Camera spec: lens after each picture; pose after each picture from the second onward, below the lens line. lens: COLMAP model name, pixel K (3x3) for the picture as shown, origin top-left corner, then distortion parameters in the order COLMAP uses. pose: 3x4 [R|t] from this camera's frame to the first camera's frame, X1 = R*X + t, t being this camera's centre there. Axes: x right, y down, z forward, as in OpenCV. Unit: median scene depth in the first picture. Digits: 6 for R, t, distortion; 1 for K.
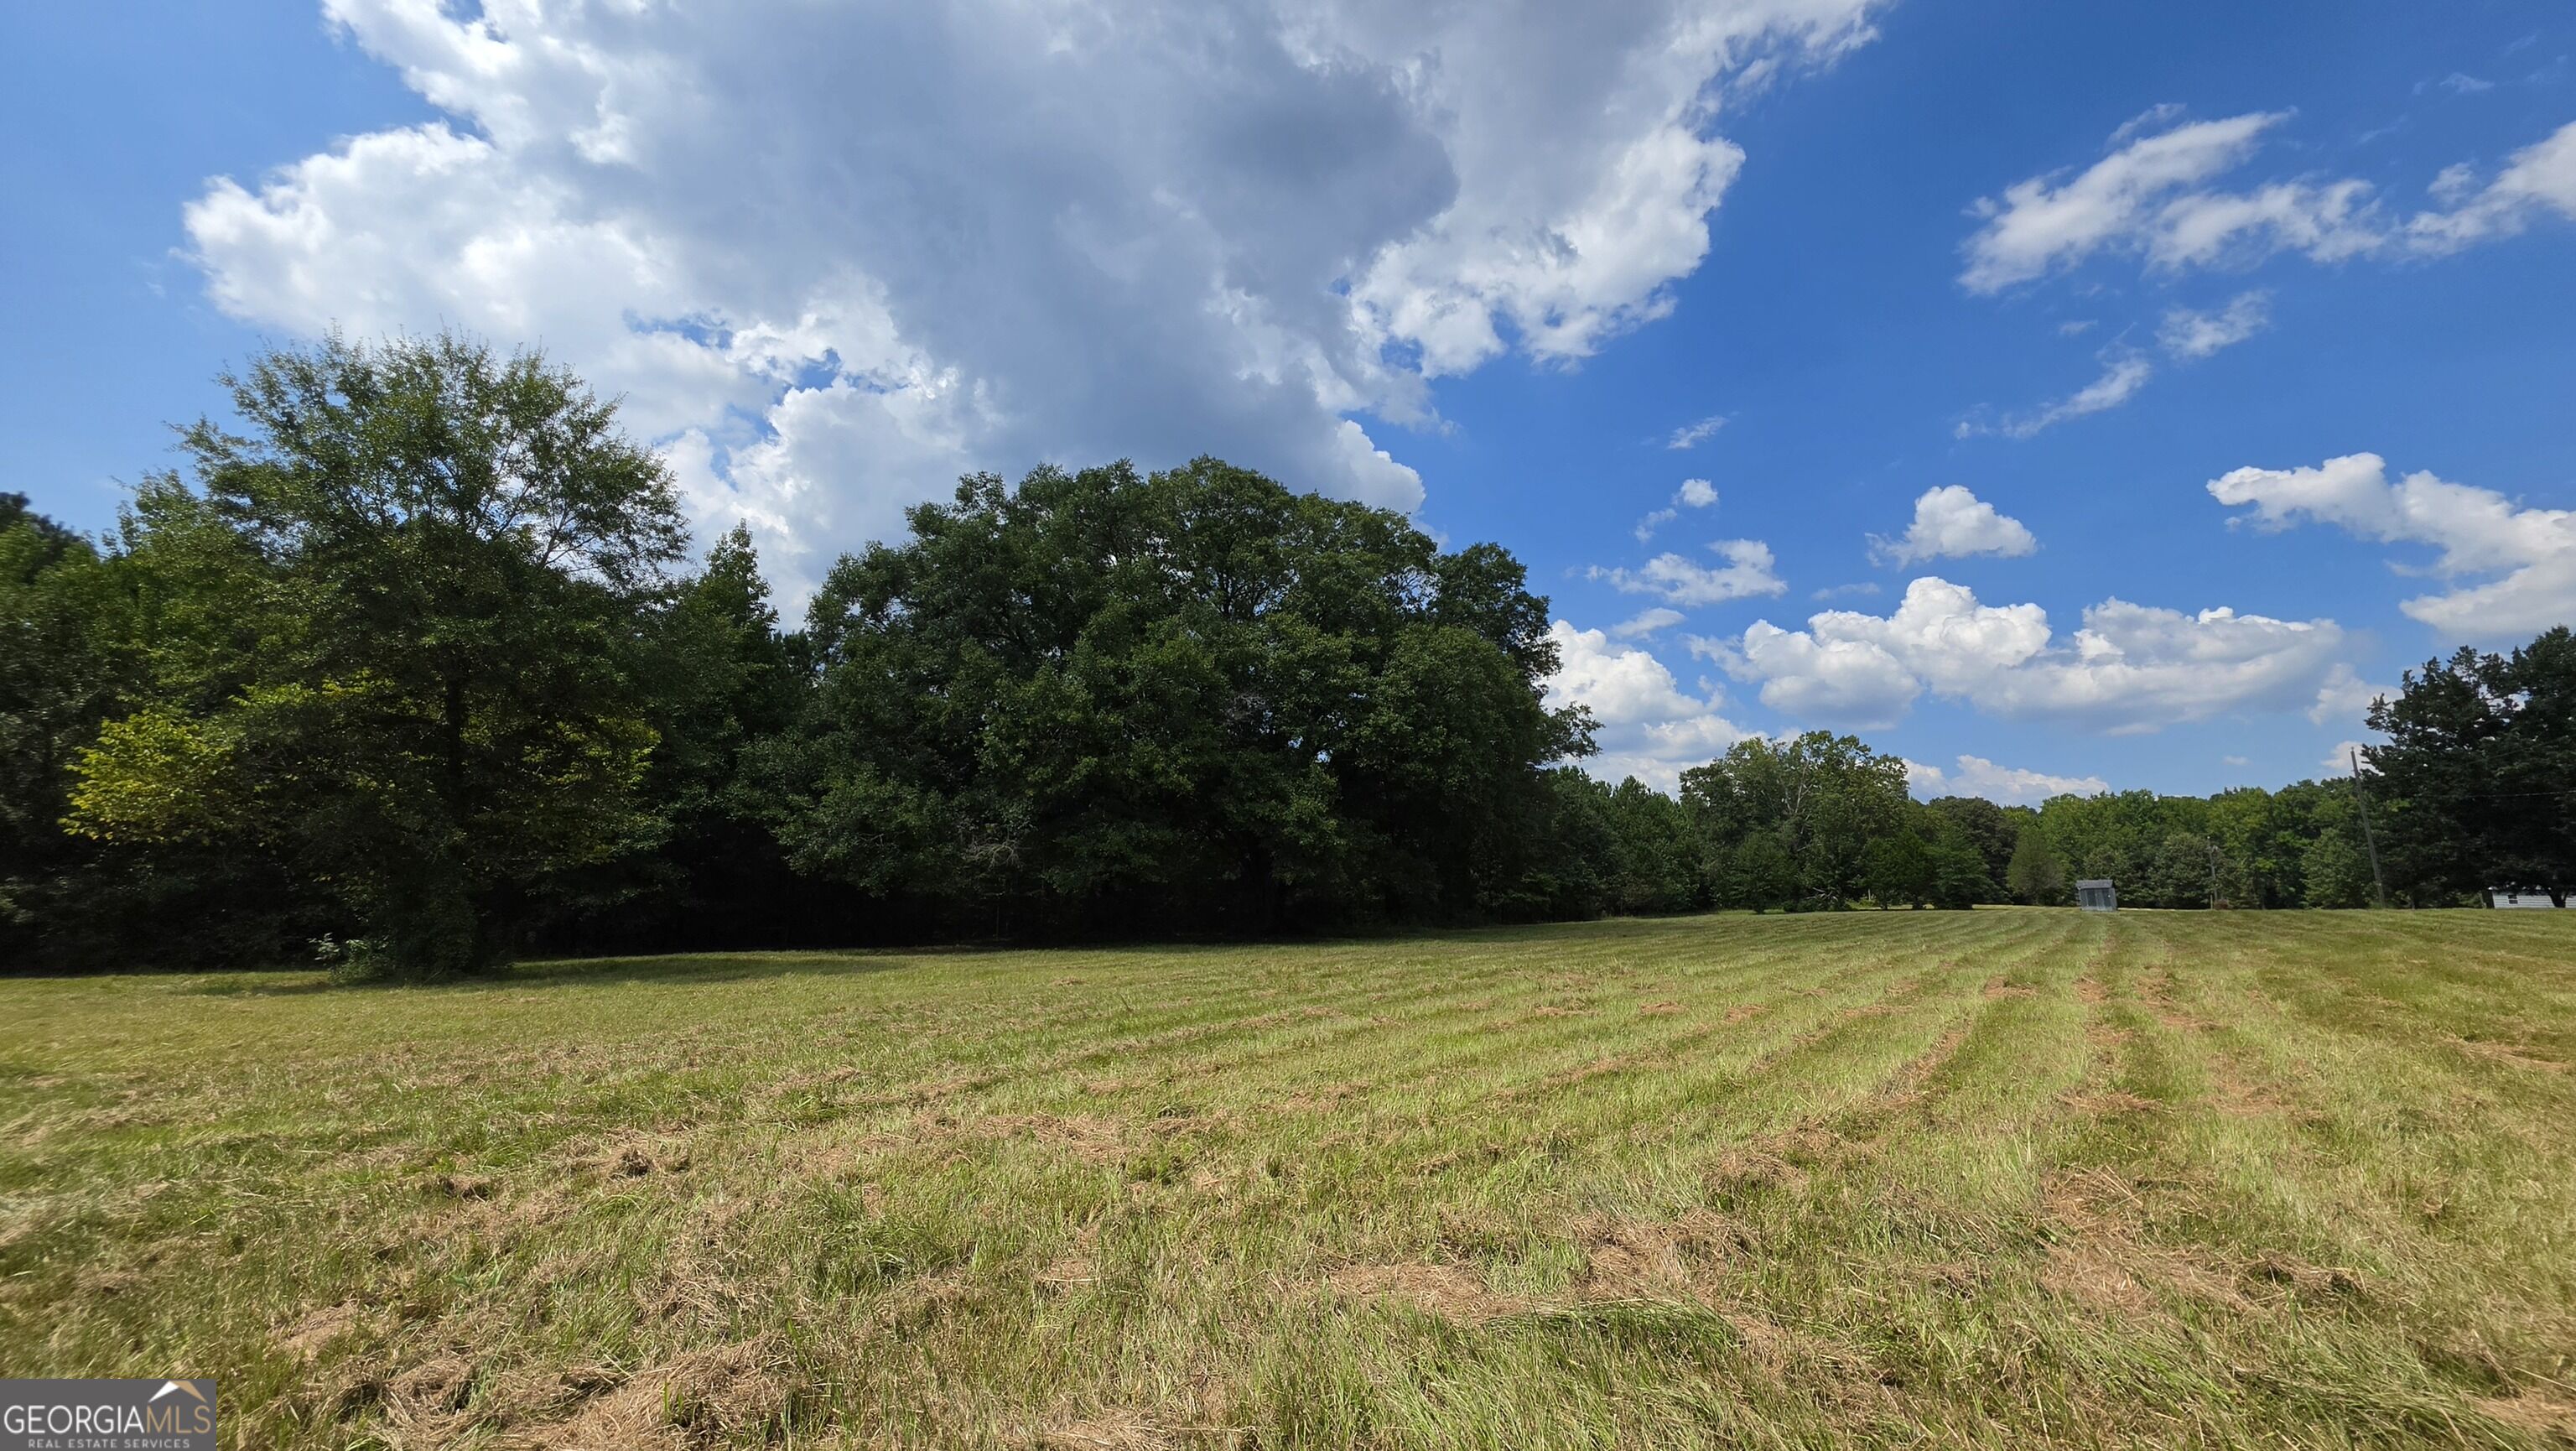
lens RADIAL K [[1038.6, 0, 1285.0], [0, 1038.6, 669.2], [0, 0, 1]] dist [0.000682, -0.000624]
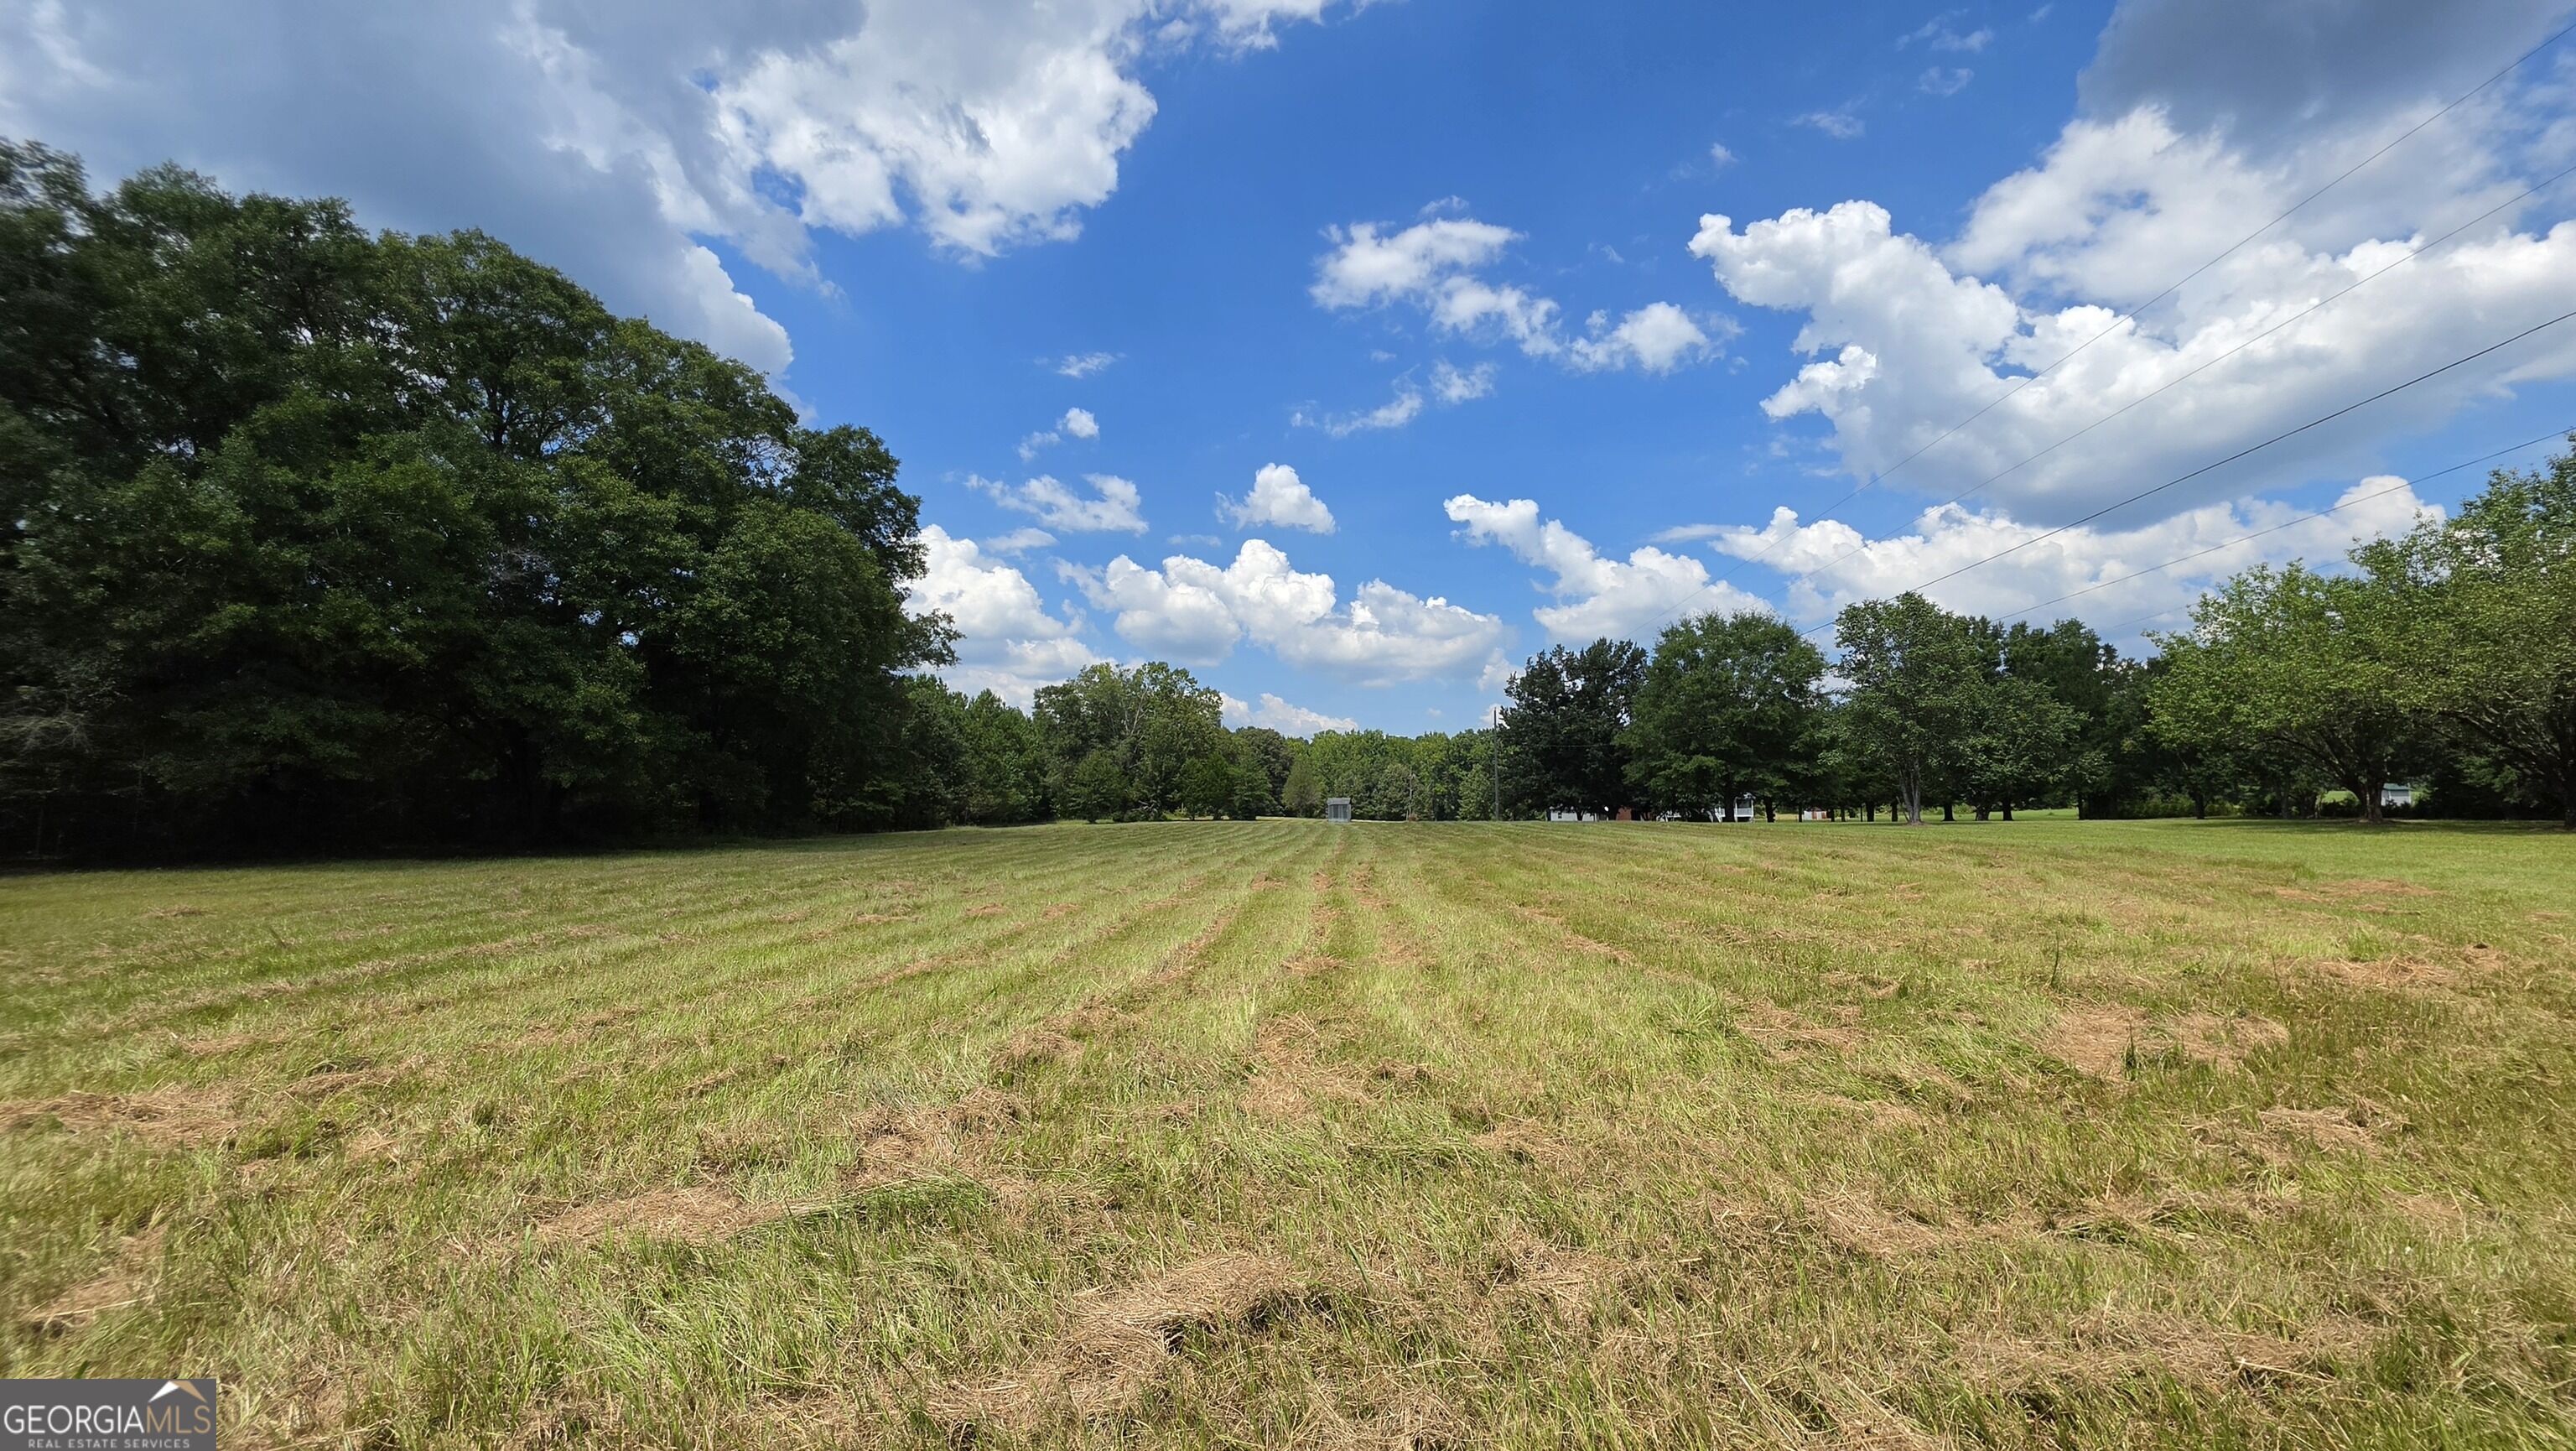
lens RADIAL K [[1036.8, 0, 1294.7], [0, 1036.8, 673.2], [0, 0, 1]] dist [-0.000447, -0.000279]
pose [[0.819127, 0.083543, 0.567496, 0.008075], [-0.132984, 0.990041, 0.046202, 0.002188], [-0.557985, -0.113314, 0.822079, -0.001165]]
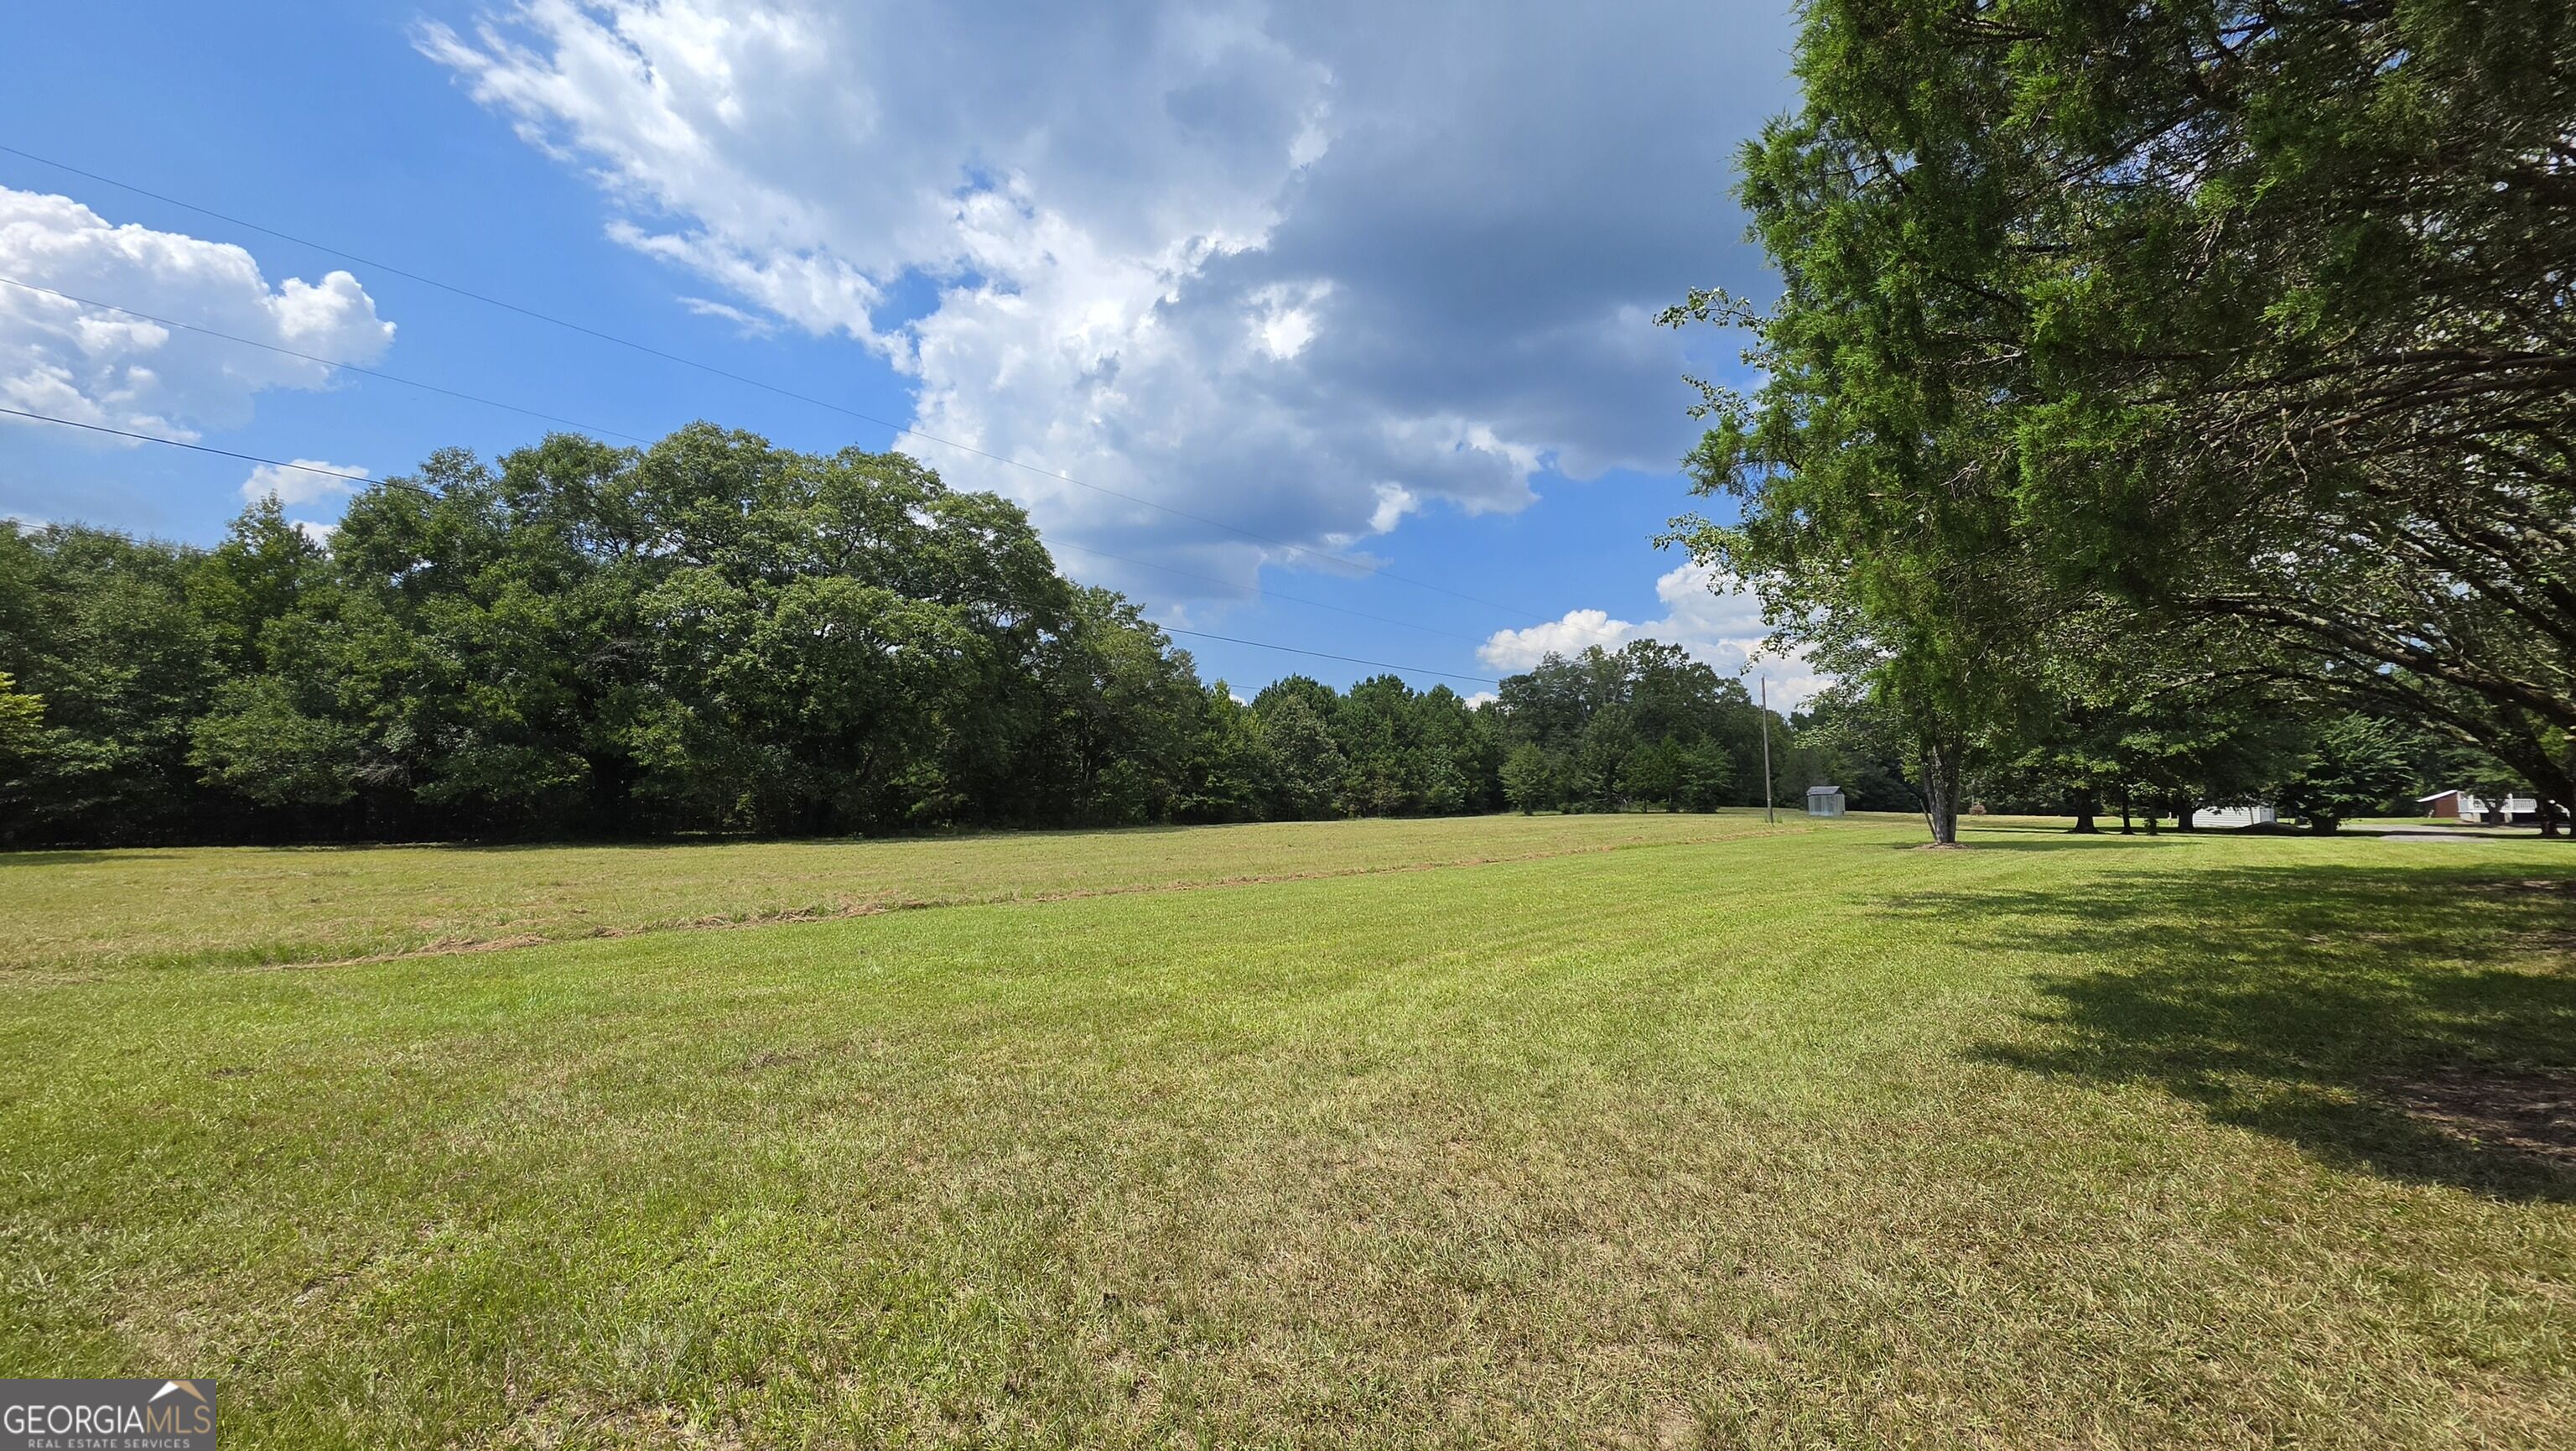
lens RADIAL K [[1036.8, 0, 1294.7], [0, 1036.8, 673.2], [0, 0, 1]] dist [-0.000447, -0.000279]
pose [[0.996535, -0.003558, -0.083098, 1.410468], [0.012085, 0.994676, 0.102345, -0.084510], [0.082291, -0.102995, 0.991272, -0.215048]]
